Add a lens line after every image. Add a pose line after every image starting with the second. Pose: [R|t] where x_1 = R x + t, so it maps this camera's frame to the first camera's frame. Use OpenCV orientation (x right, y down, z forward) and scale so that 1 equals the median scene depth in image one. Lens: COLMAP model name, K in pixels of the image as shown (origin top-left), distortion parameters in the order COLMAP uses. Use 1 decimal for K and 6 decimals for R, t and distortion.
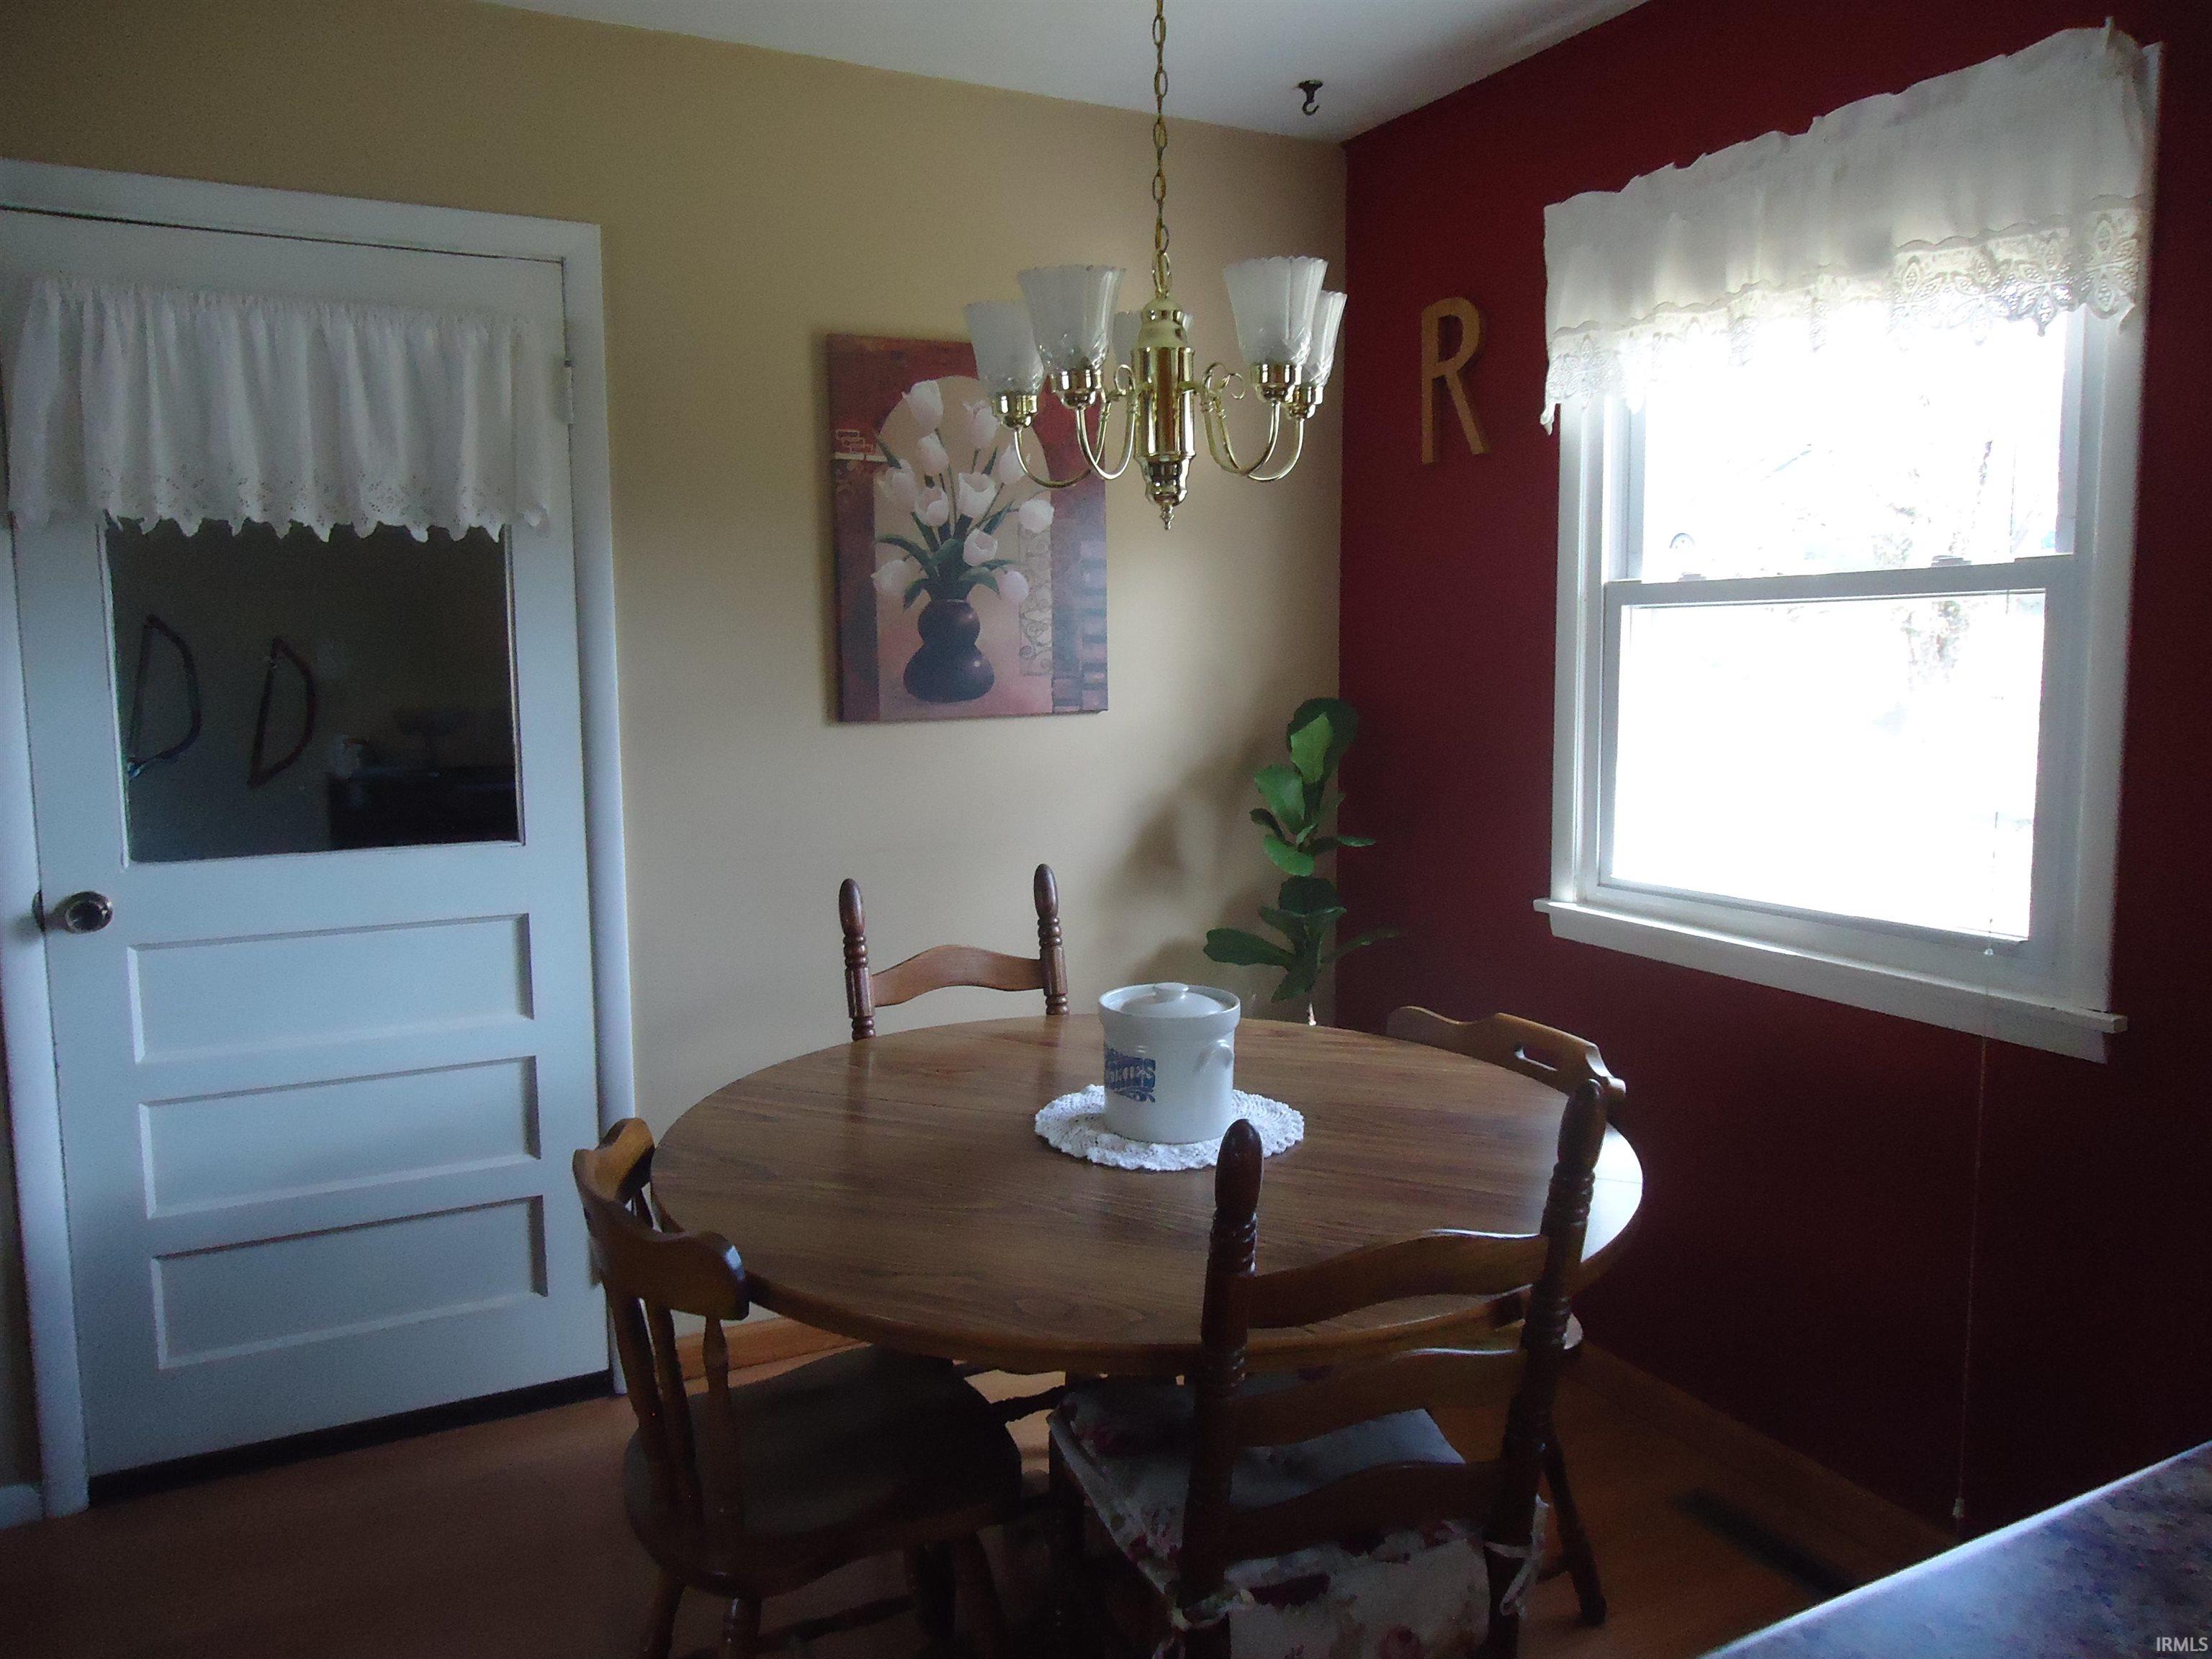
lens RADIAL K [[1617.0, 0, 1108.5], [0, 1617.0, 825.6], [0, 0, 1]] dist [-0.012285, 0.006113]
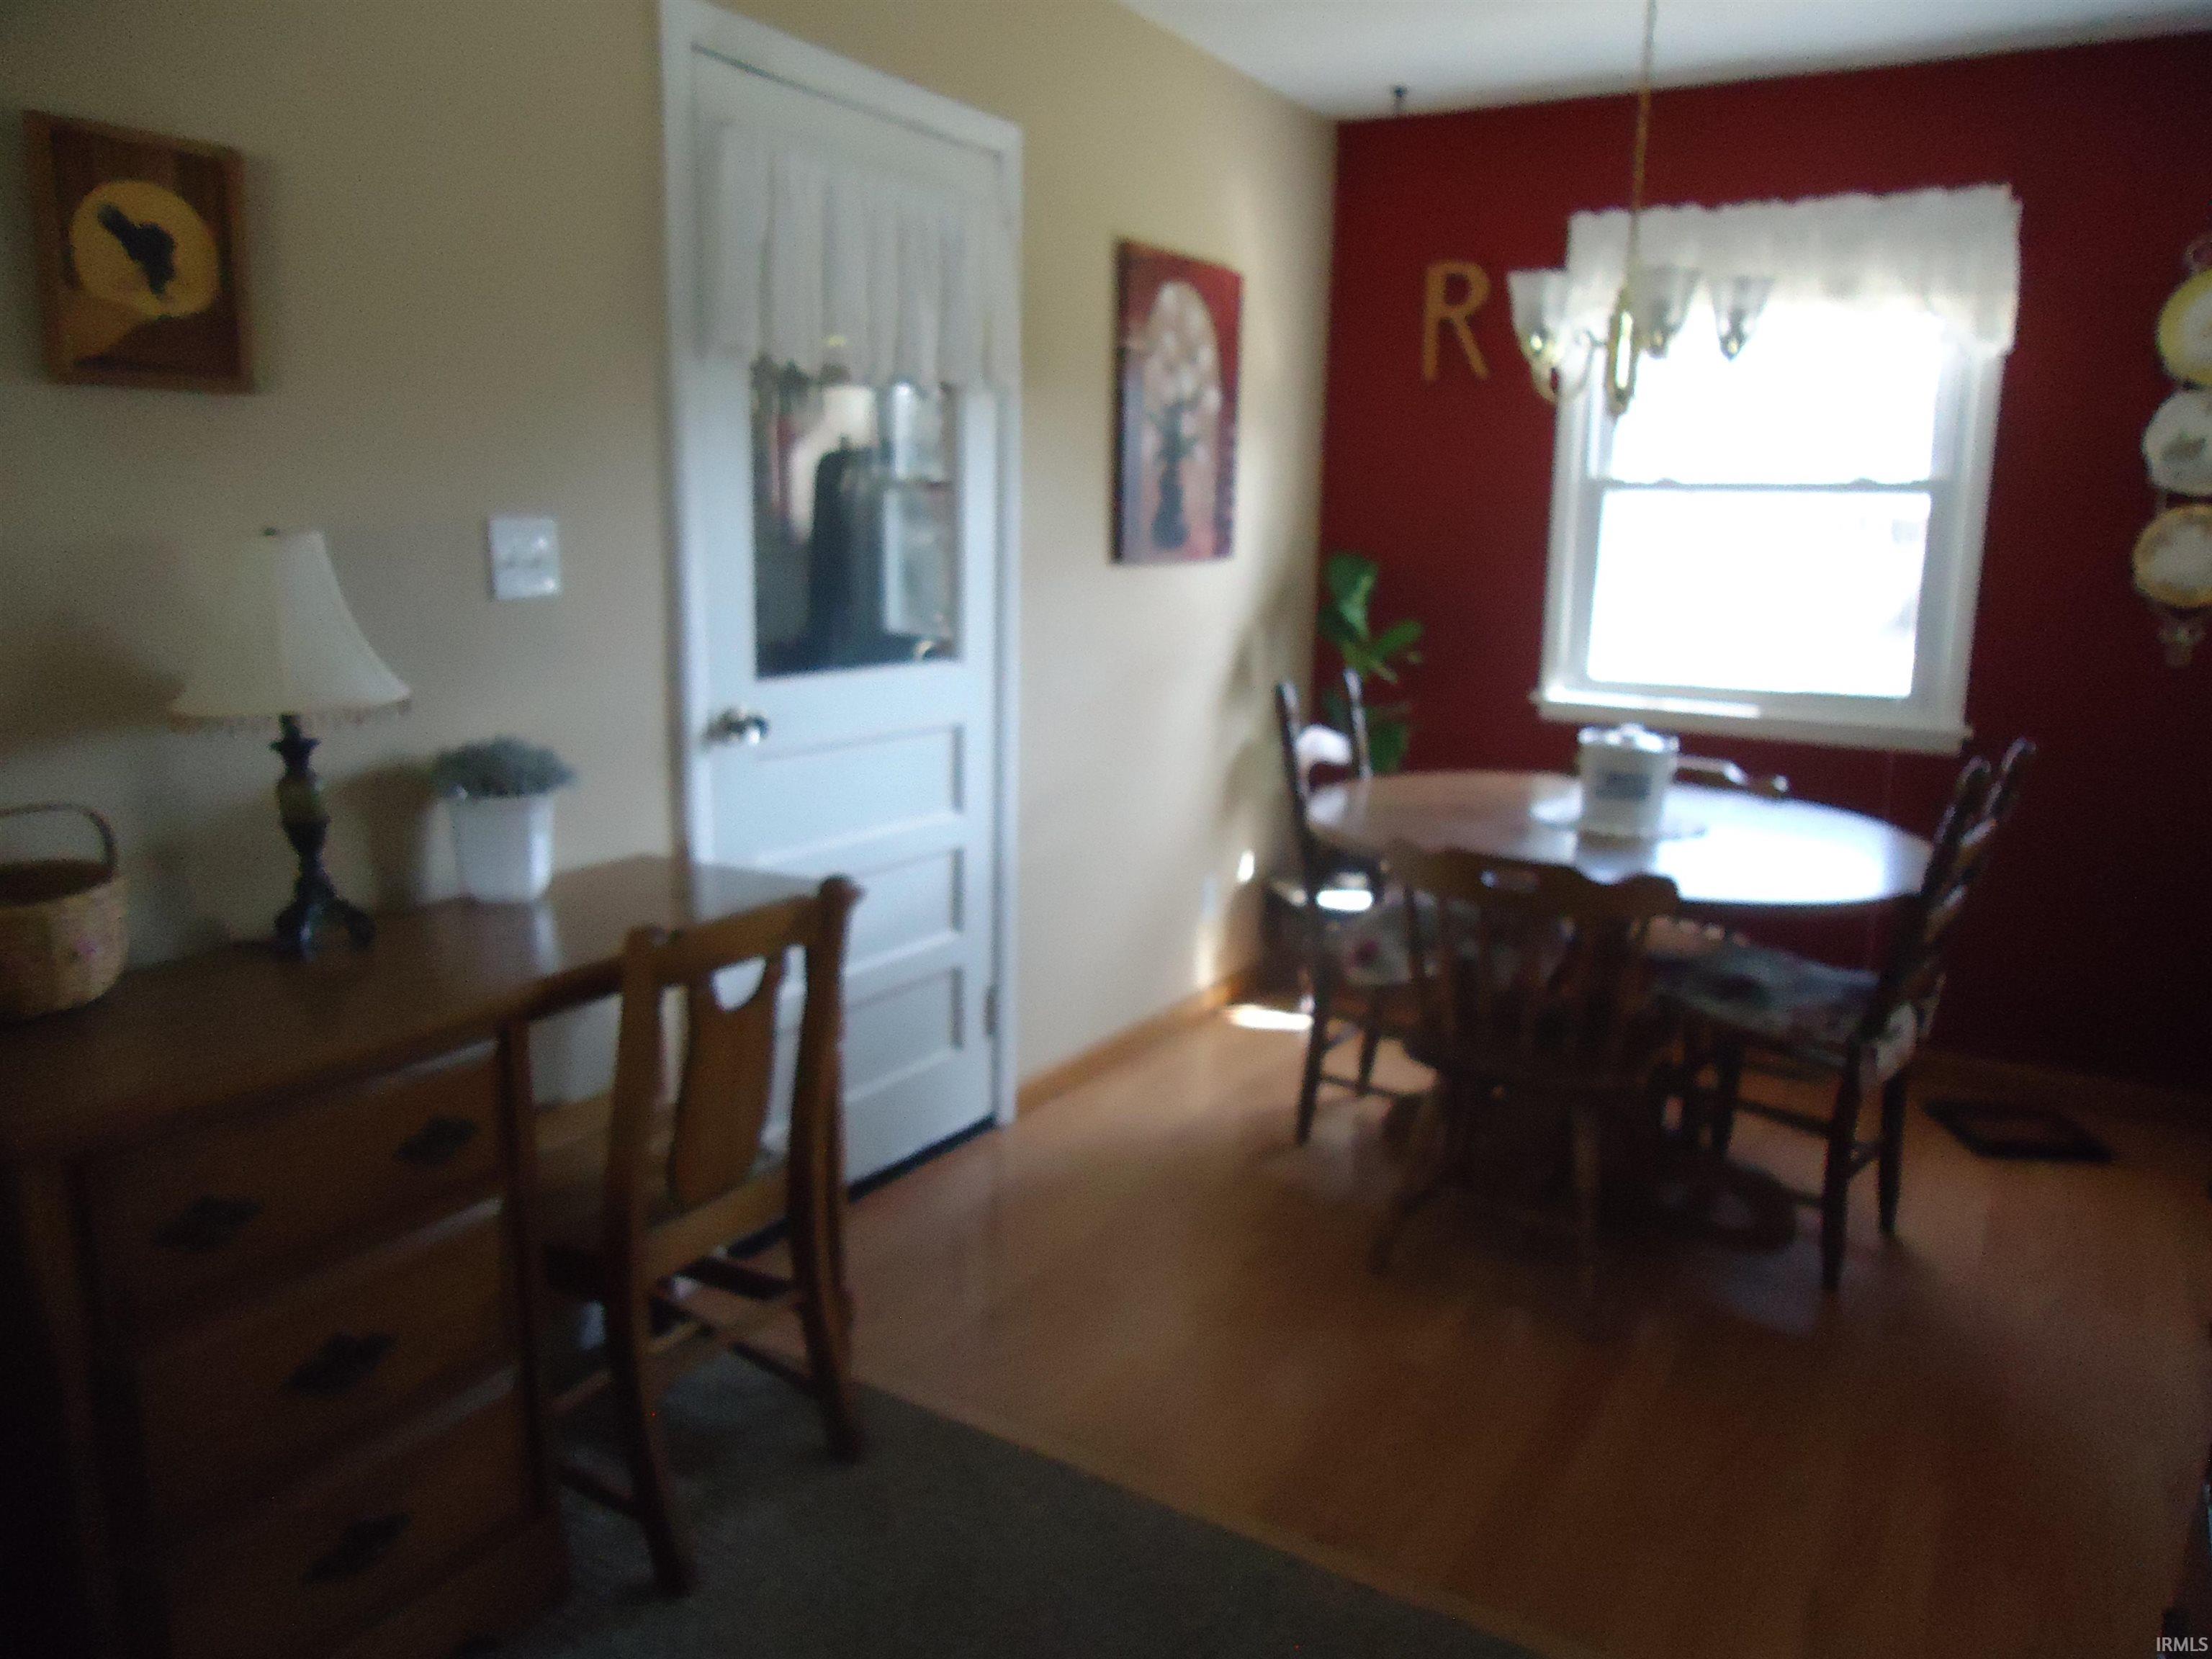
lens RADIAL K [[1617.0, 0, 1117.8], [0, 1617.0, 825.5], [0, 0, 1]] dist [-0.012285, 0.006113]
pose [[0.849258, -0.068736, 0.523484, -0.866602], [0.029142, 0.996081, 0.083512, 0.033087], [-0.527173, -0.055668, 0.847933, -0.050304]]
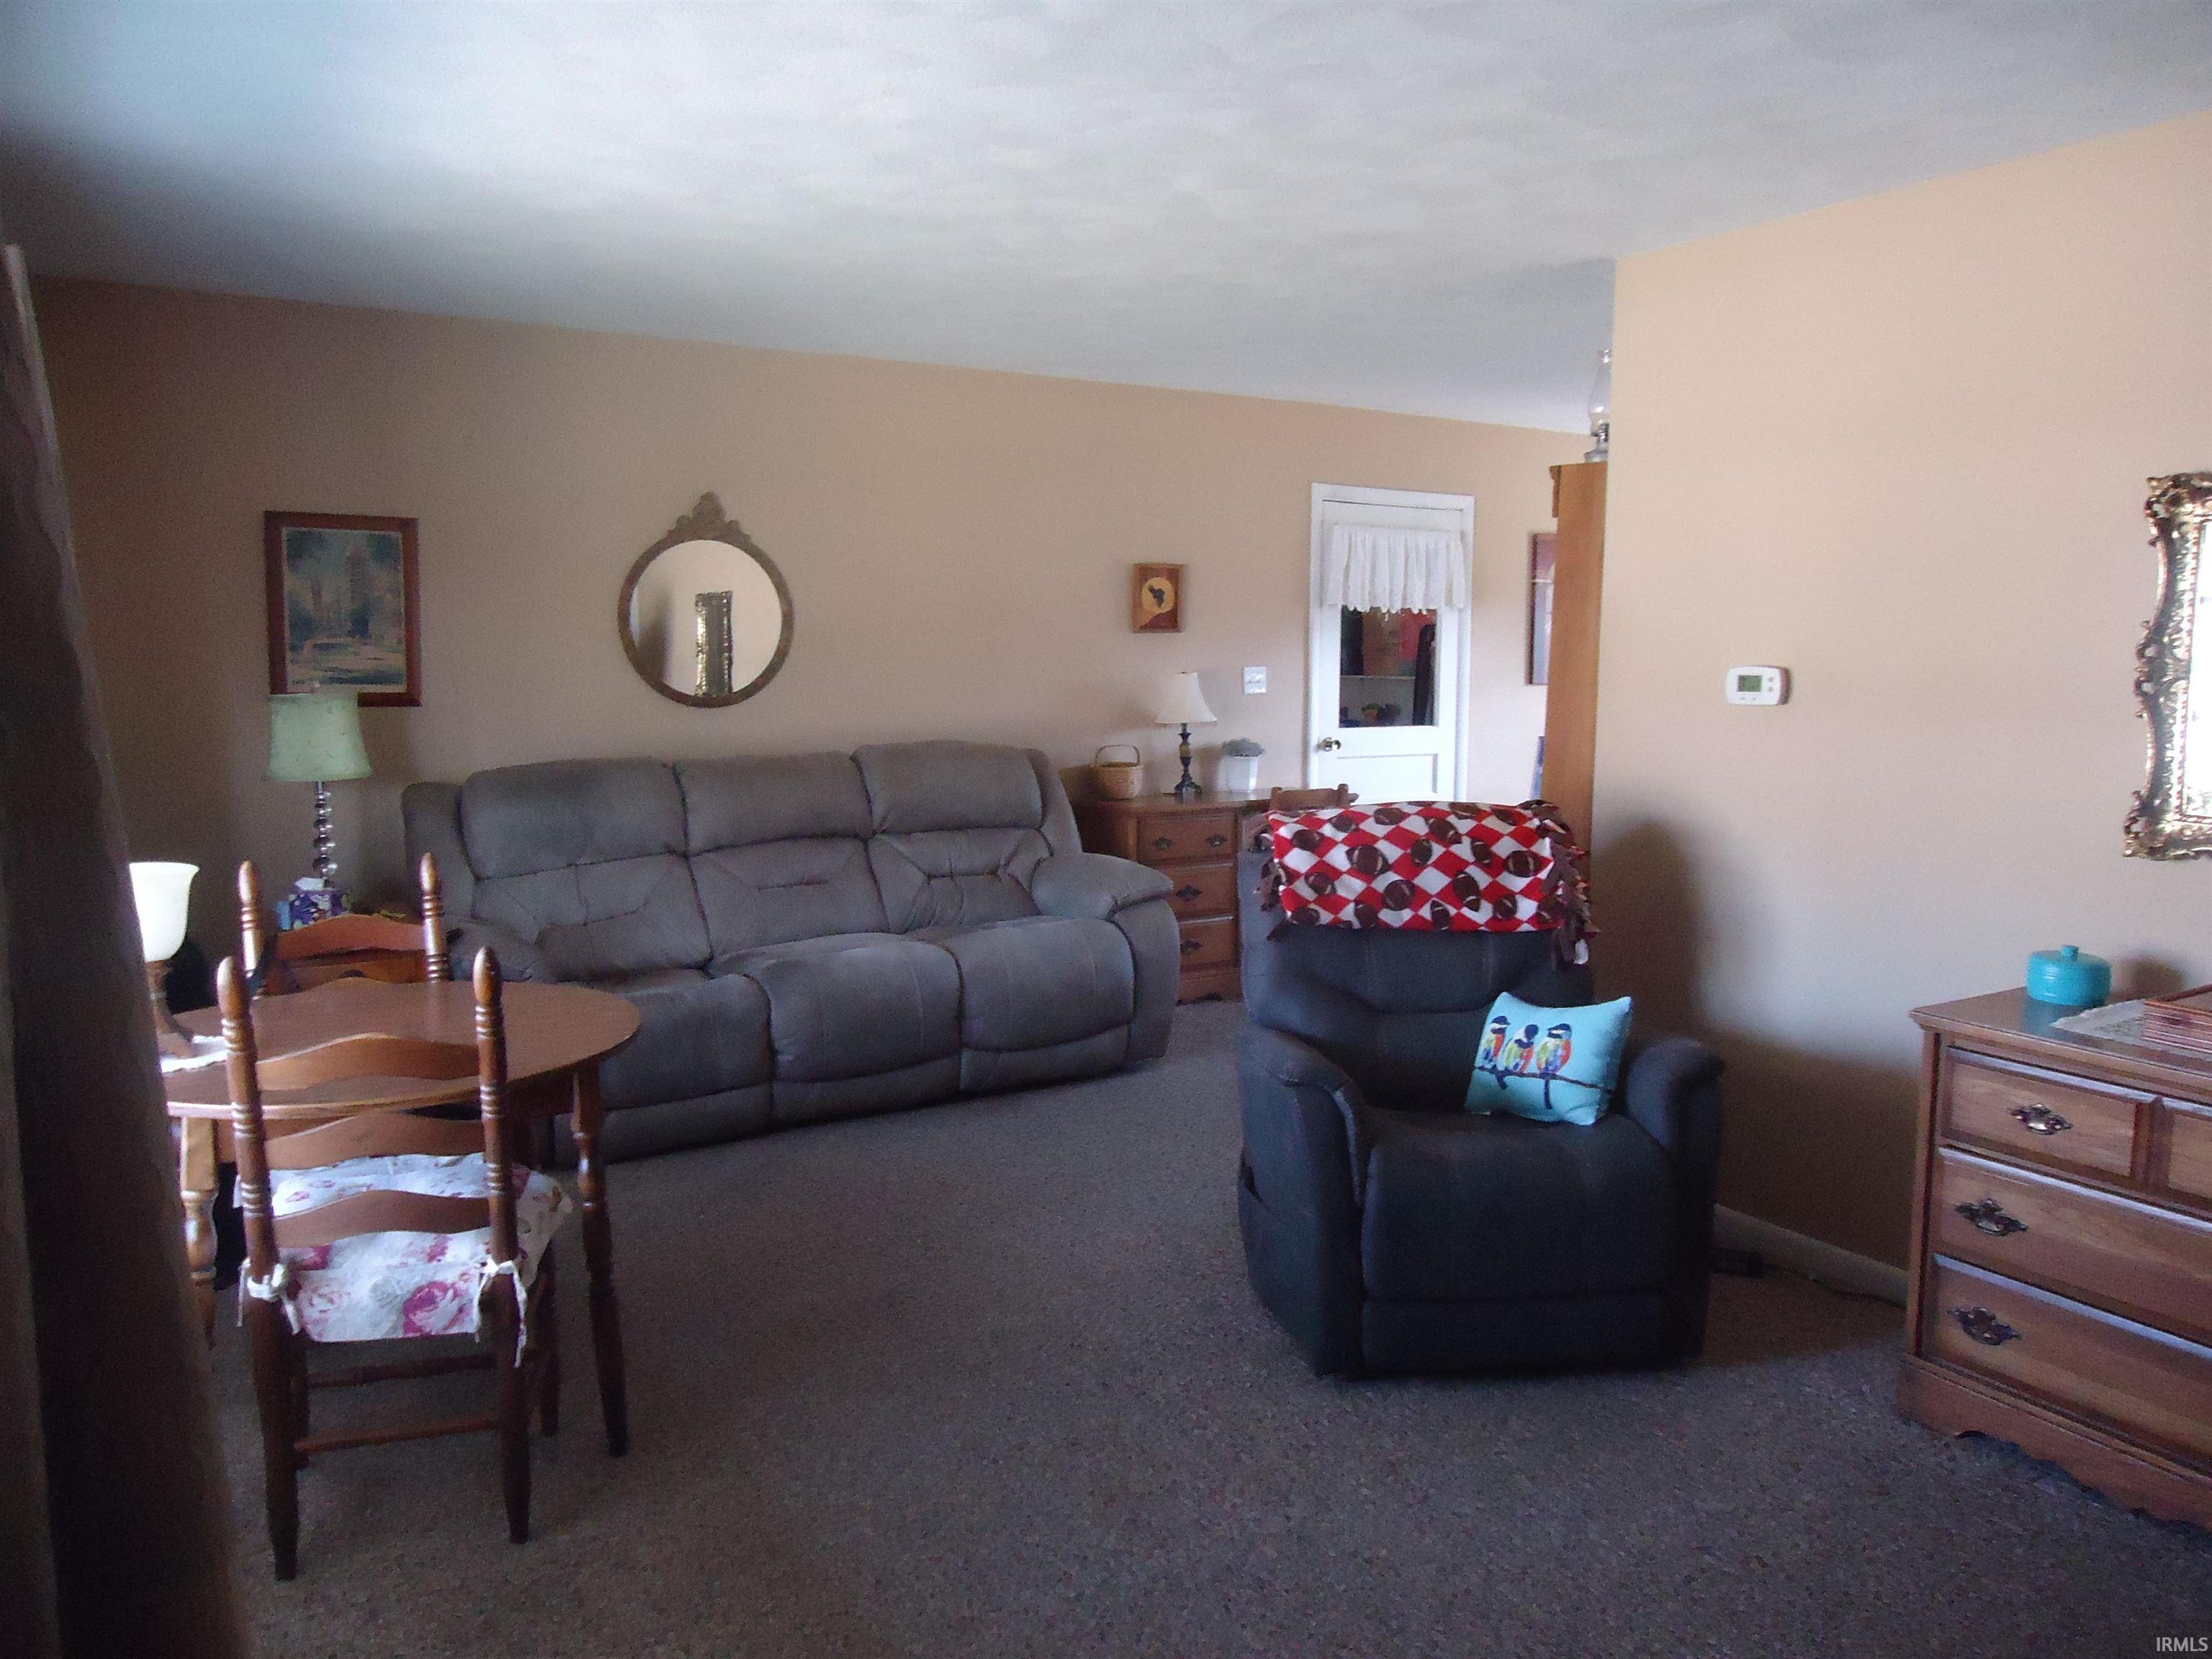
lens RADIAL K [[1617.0, 0, 1110.4], [0, 1617.0, 831.3], [0, 0, 1]] dist [-0.012285, 0.006113]
pose [[0.996066, 0.007597, 0.088283, -1.110618], [-0.007714, 0.999970, 0.000980, 0.181496], [-0.088273, -0.001657, 0.996095, -1.573616]]
